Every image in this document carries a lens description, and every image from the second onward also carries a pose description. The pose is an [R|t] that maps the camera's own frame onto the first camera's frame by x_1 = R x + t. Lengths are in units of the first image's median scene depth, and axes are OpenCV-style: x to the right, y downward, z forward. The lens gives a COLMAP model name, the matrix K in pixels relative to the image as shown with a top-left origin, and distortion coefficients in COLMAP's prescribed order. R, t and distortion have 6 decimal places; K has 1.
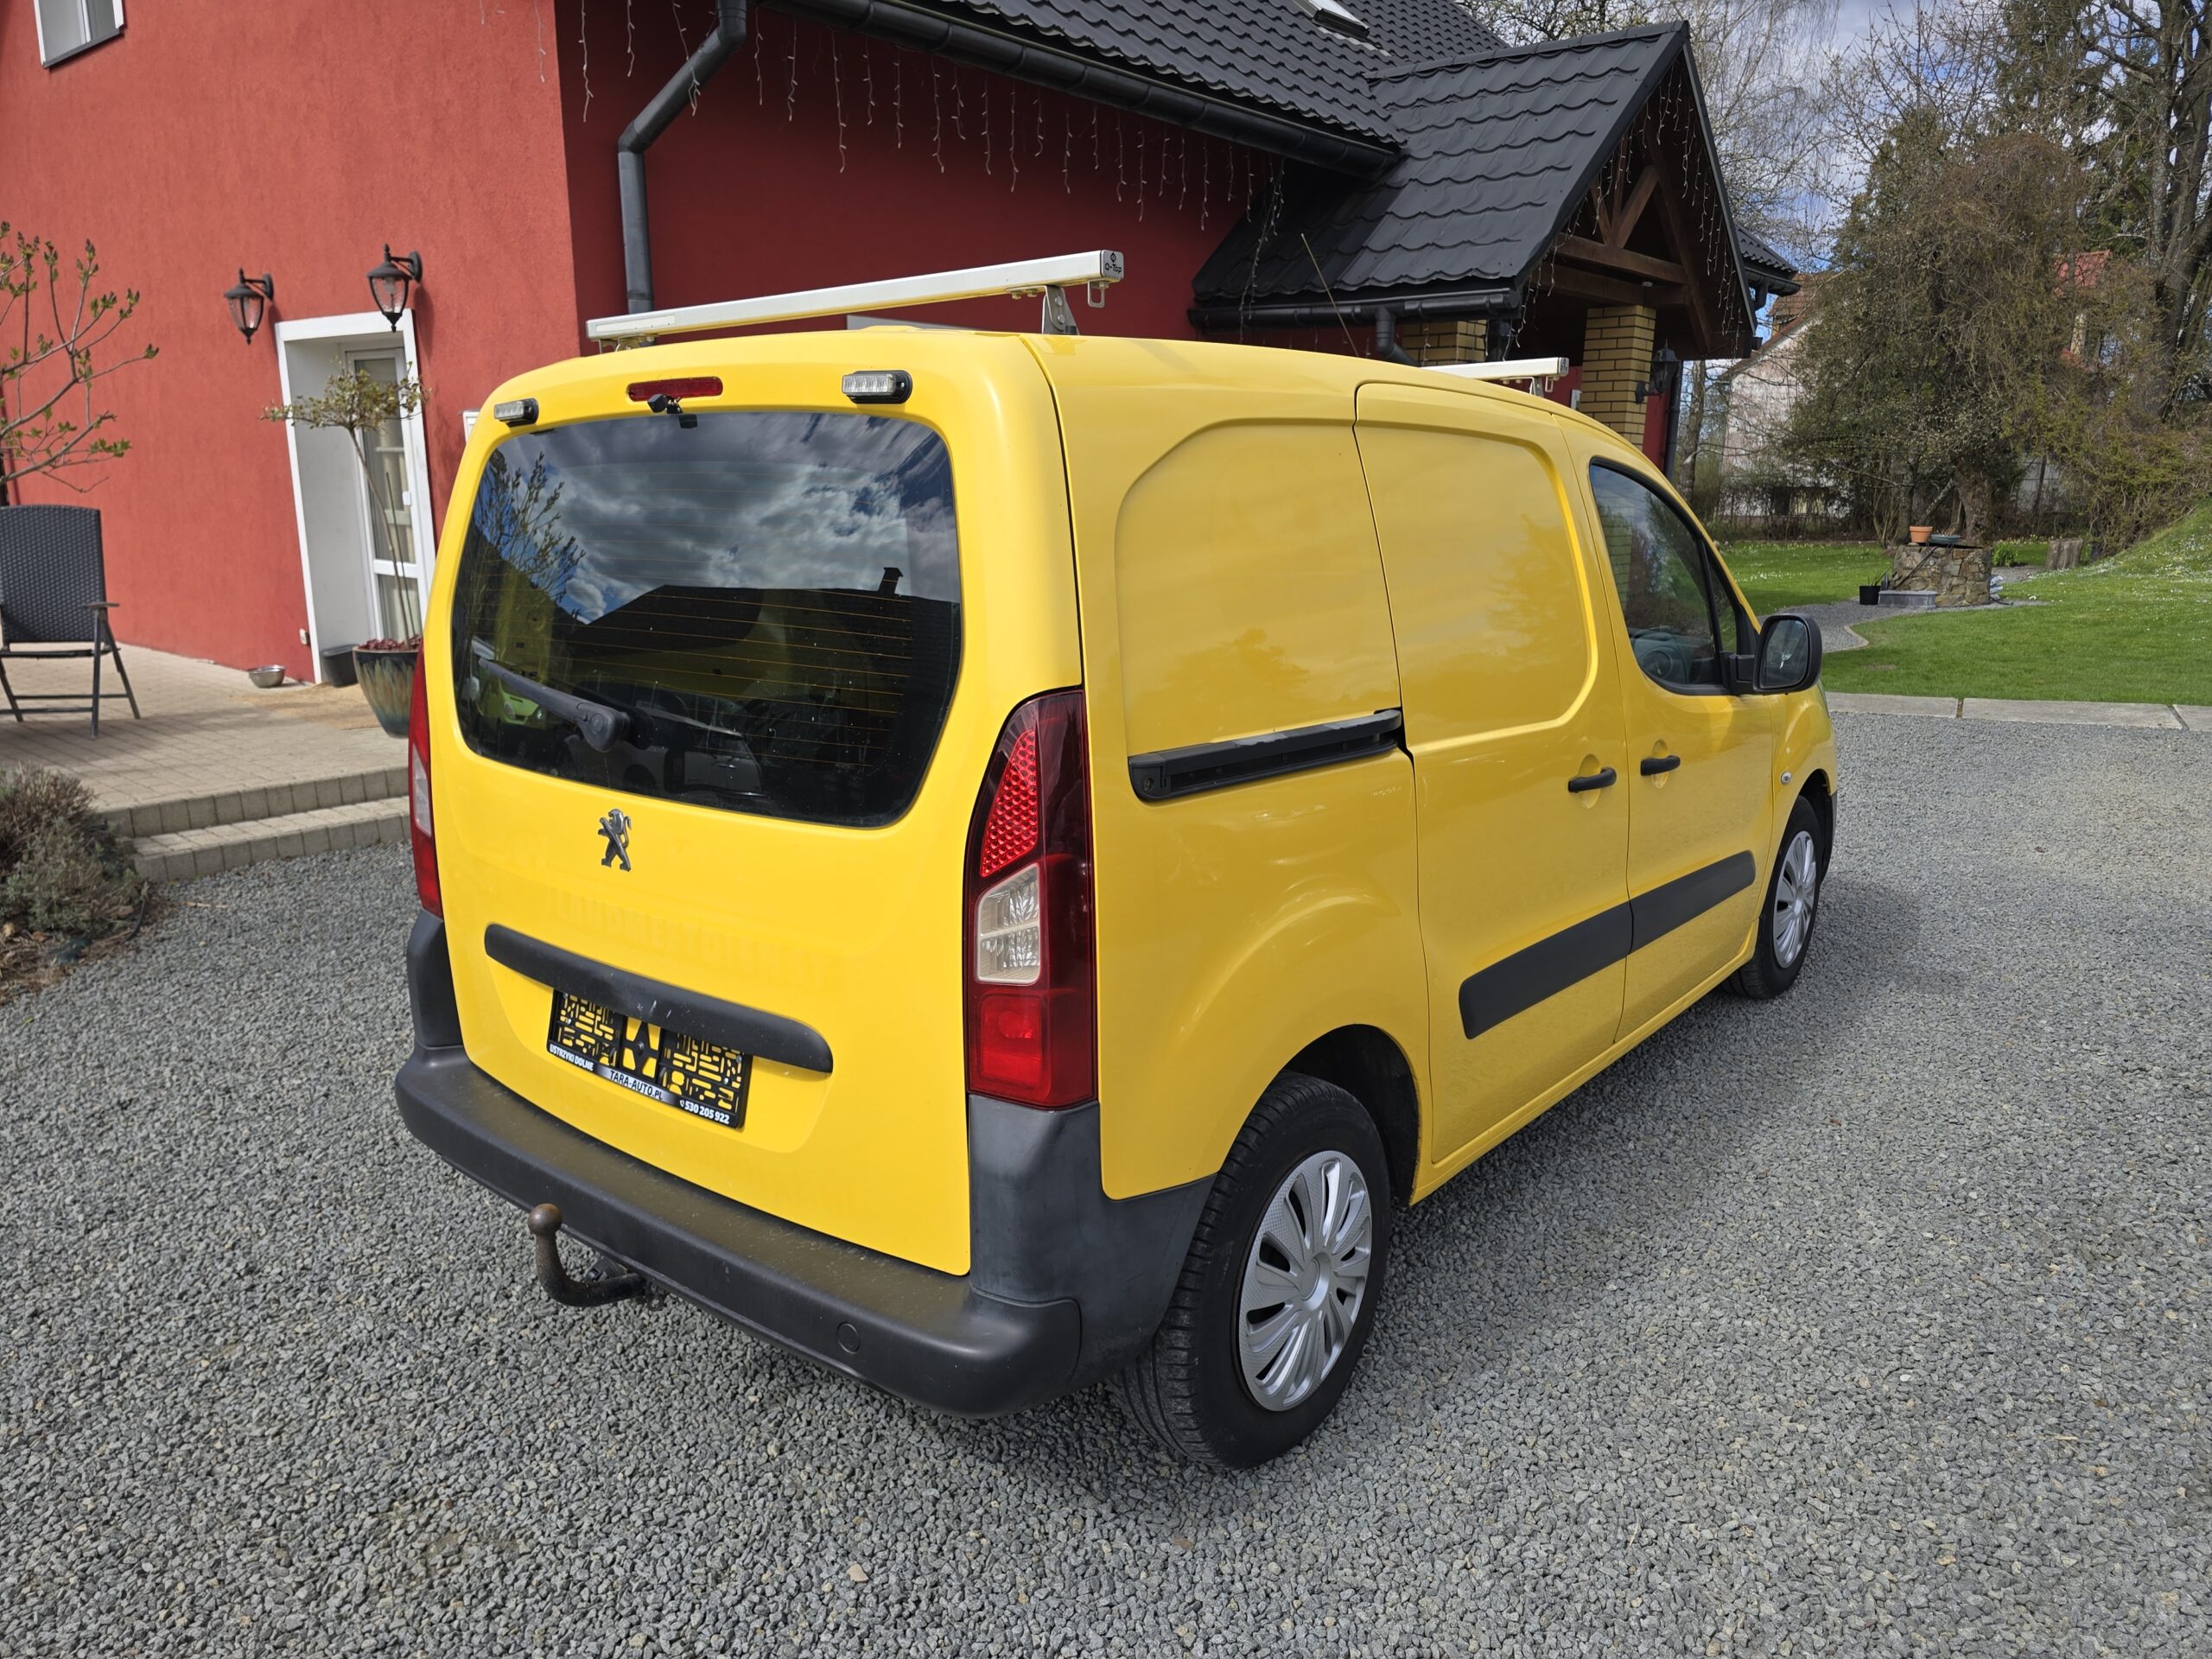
lens RADIAL K [[1495.4, 0, 1115.7], [0, 1495.4, 836.1], [0, 0, 1]] dist [0.042750, -0.032649]
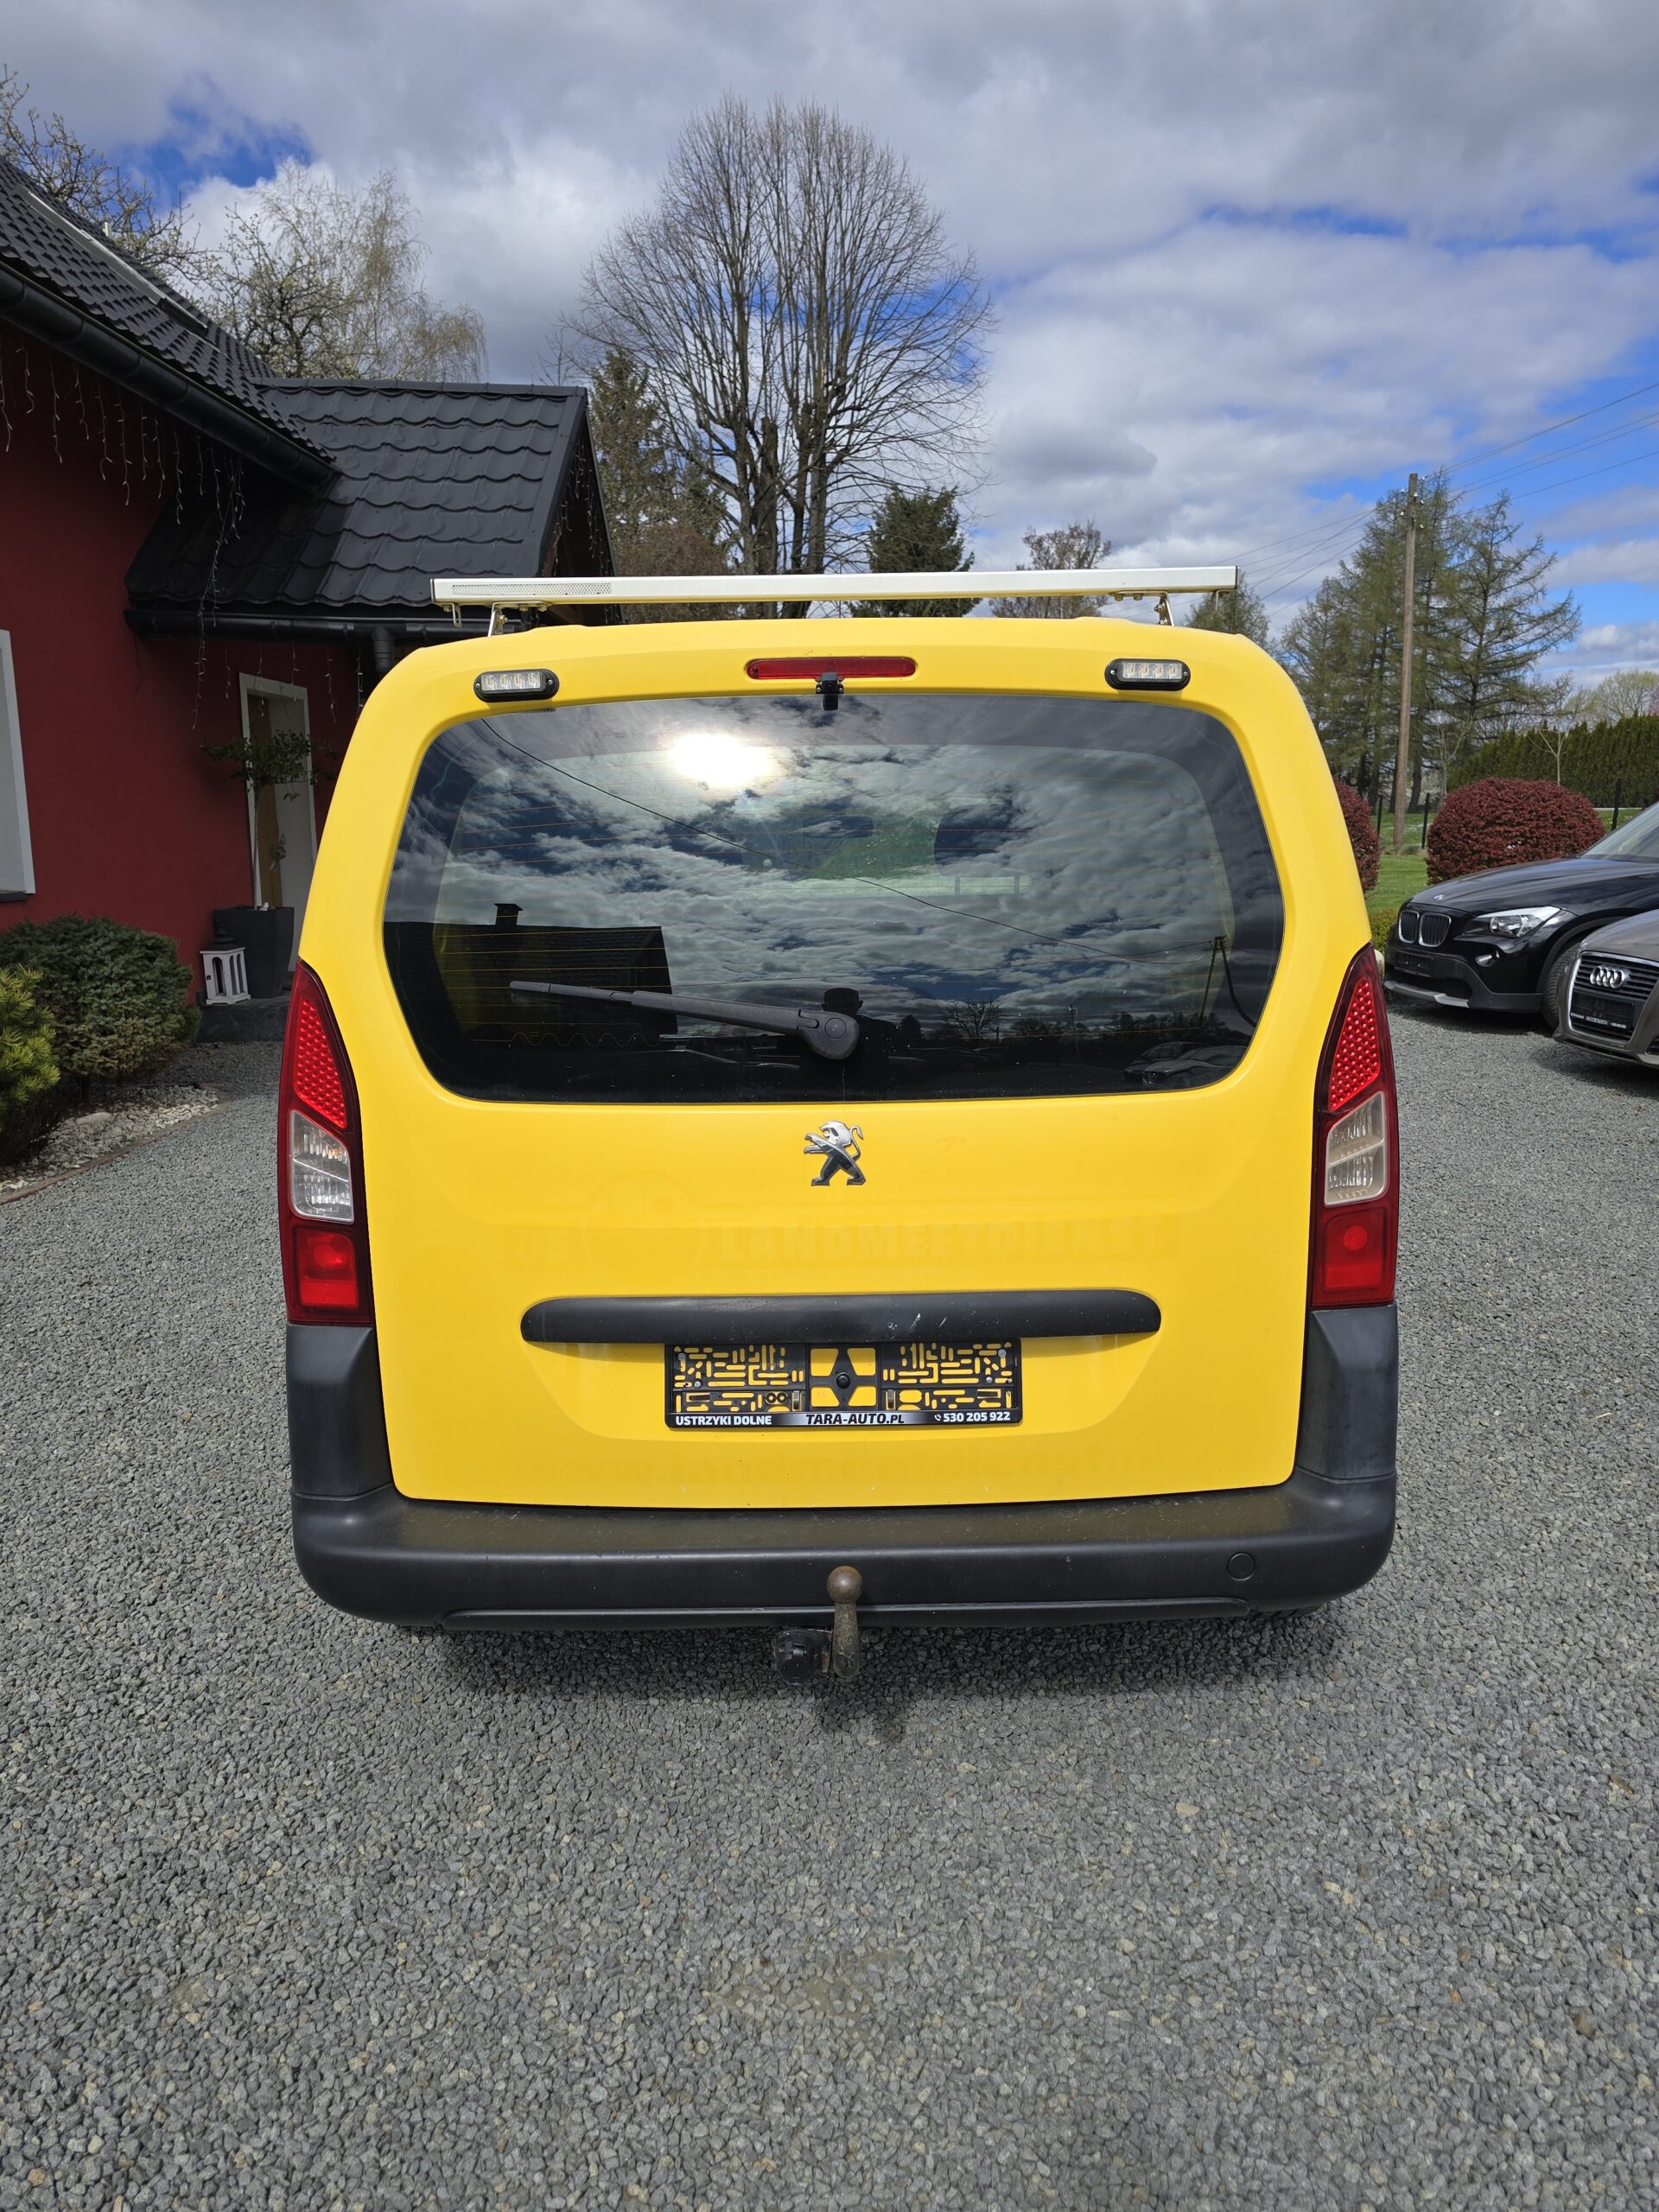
lens RADIAL K [[1495.4, 0, 847.7], [0, 1495.4, 1138.2], [0, 0, 1]] dist [0.042750, -0.032649]
pose [[0.772246, -0.132978, 0.621251, -0.869296], [0.147298, 0.988681, 0.028527, -0.031551], [-0.618012, 0.069479, 0.783093, 0.271737]]
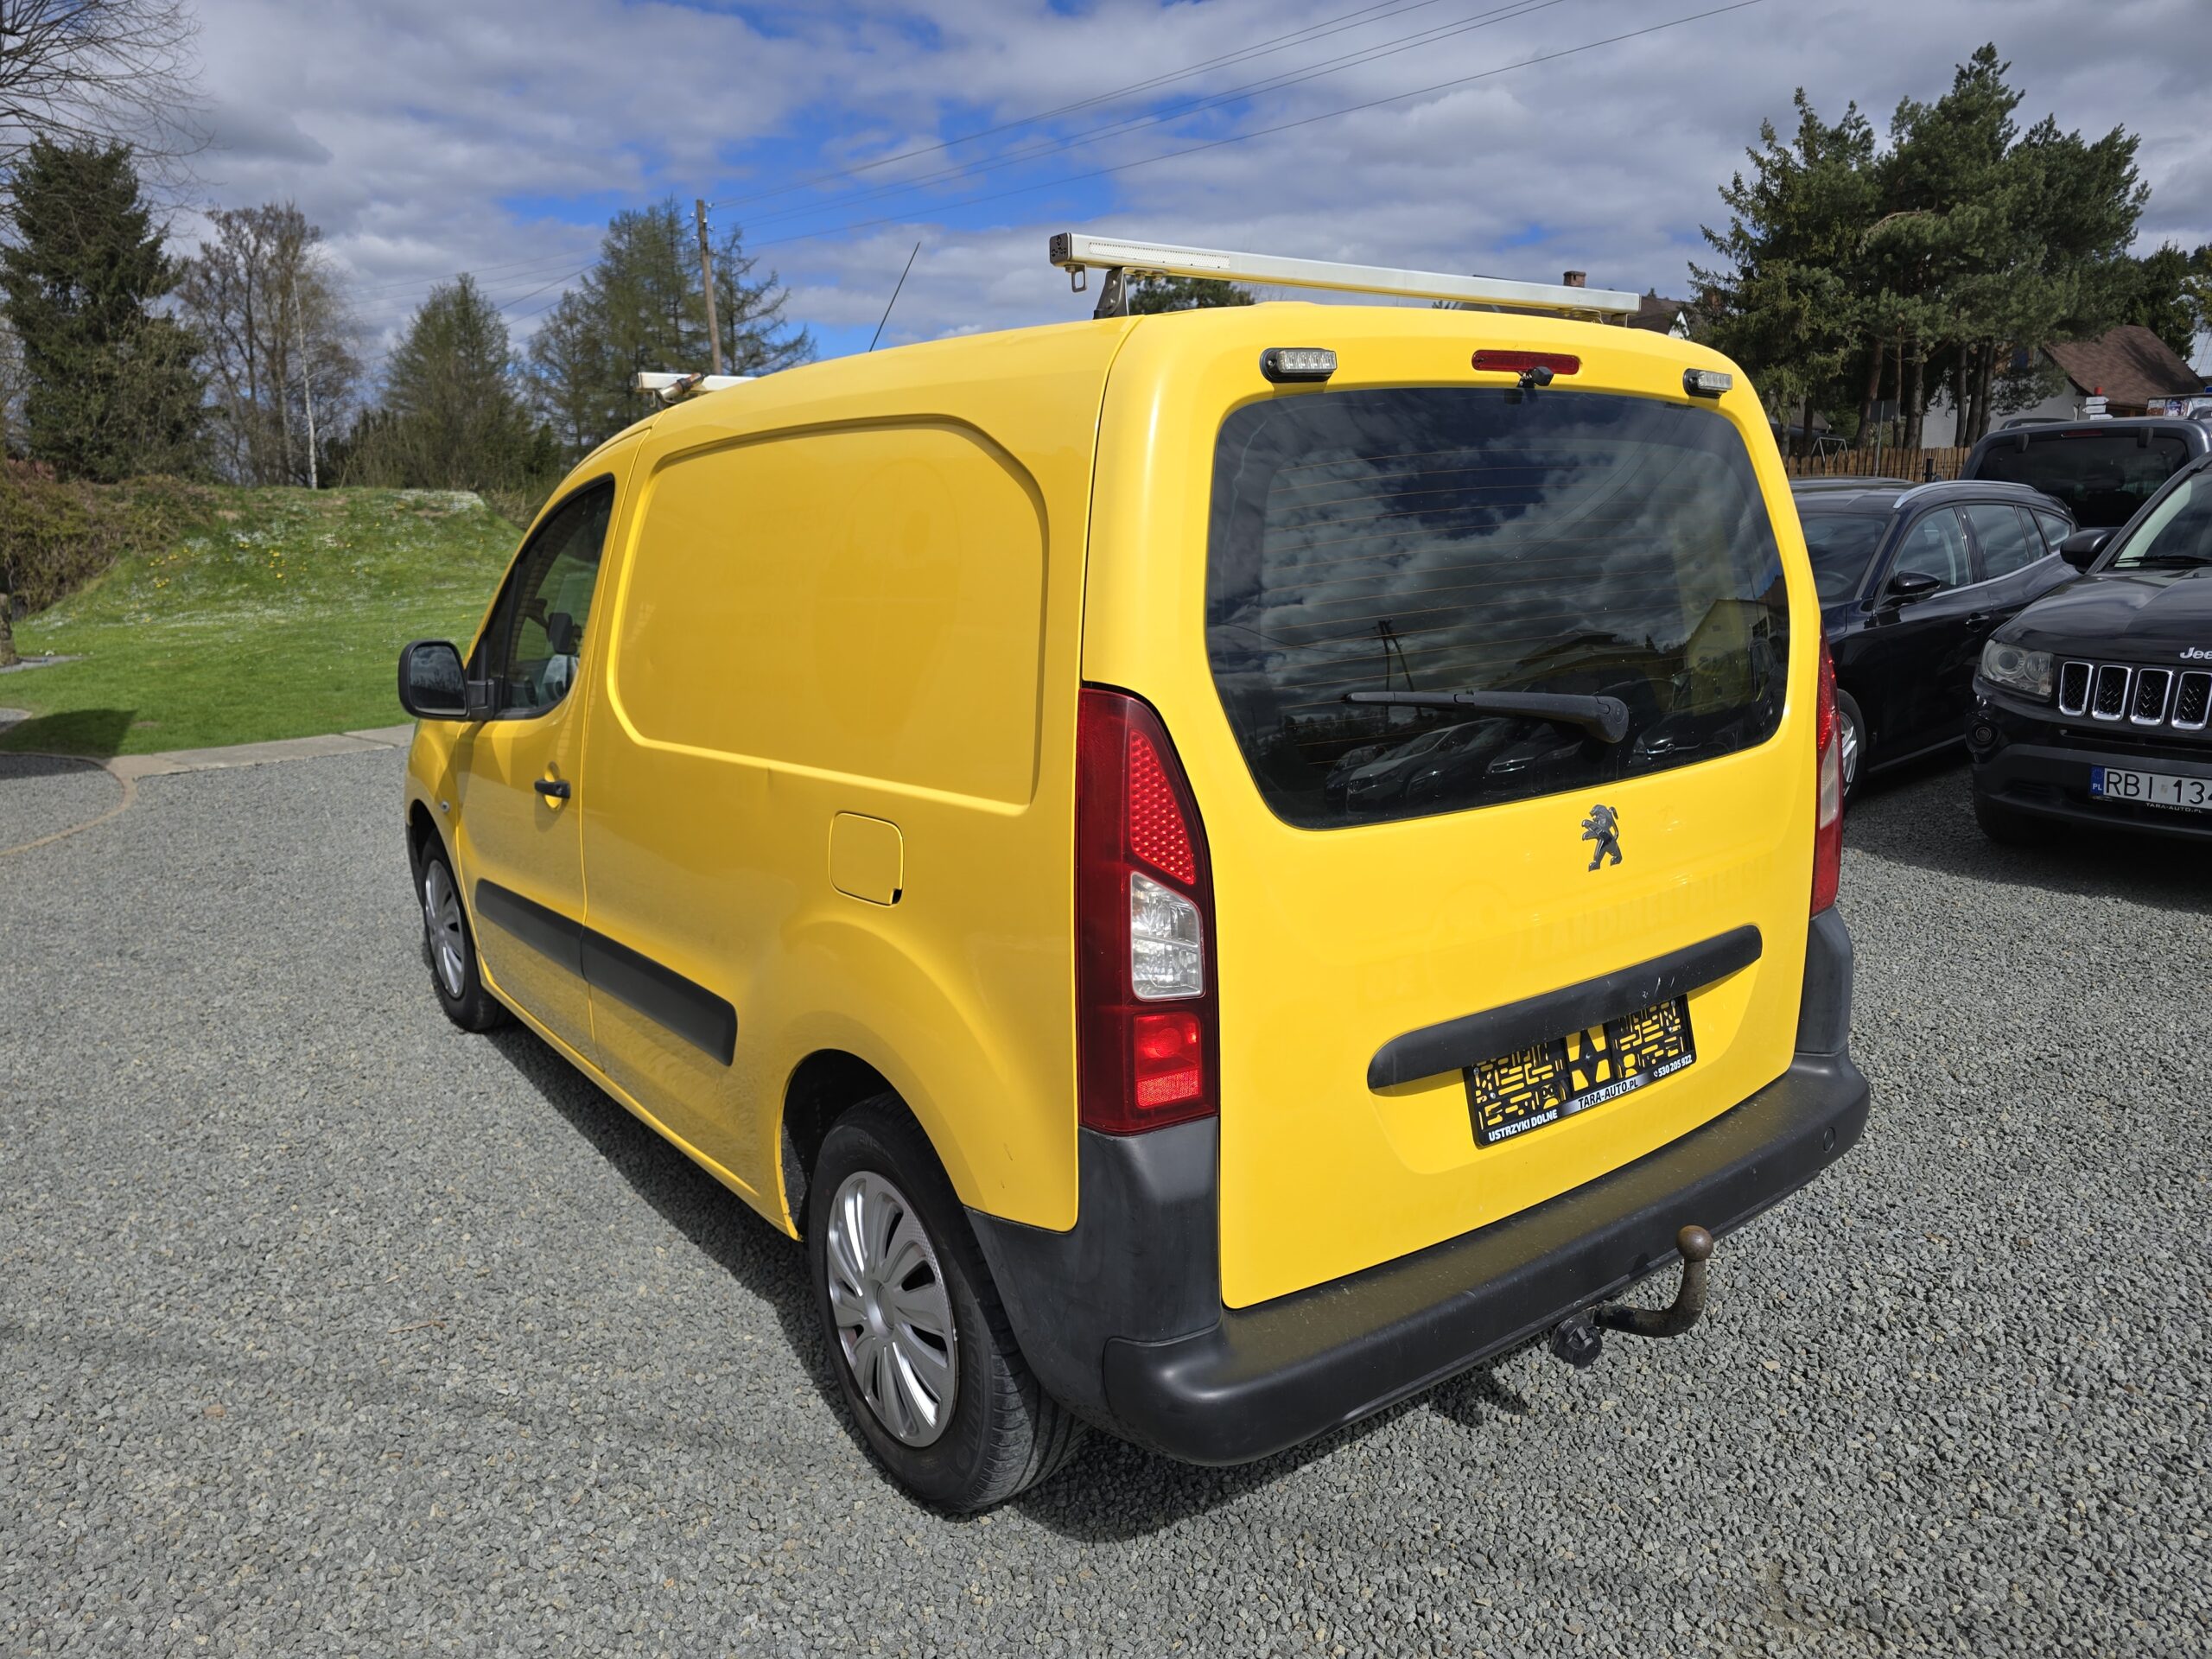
lens RADIAL K [[1495.4, 0, 1119.0], [0, 1495.4, 826.9], [0, 0, 1]] dist [0.042750, -0.032649]
pose [[0.235620, -0.191884, 0.952714, -1.260189], [0.233415, 0.962793, 0.136187, -0.196457], [-0.943399, 0.190290, 0.271641, 1.000636]]
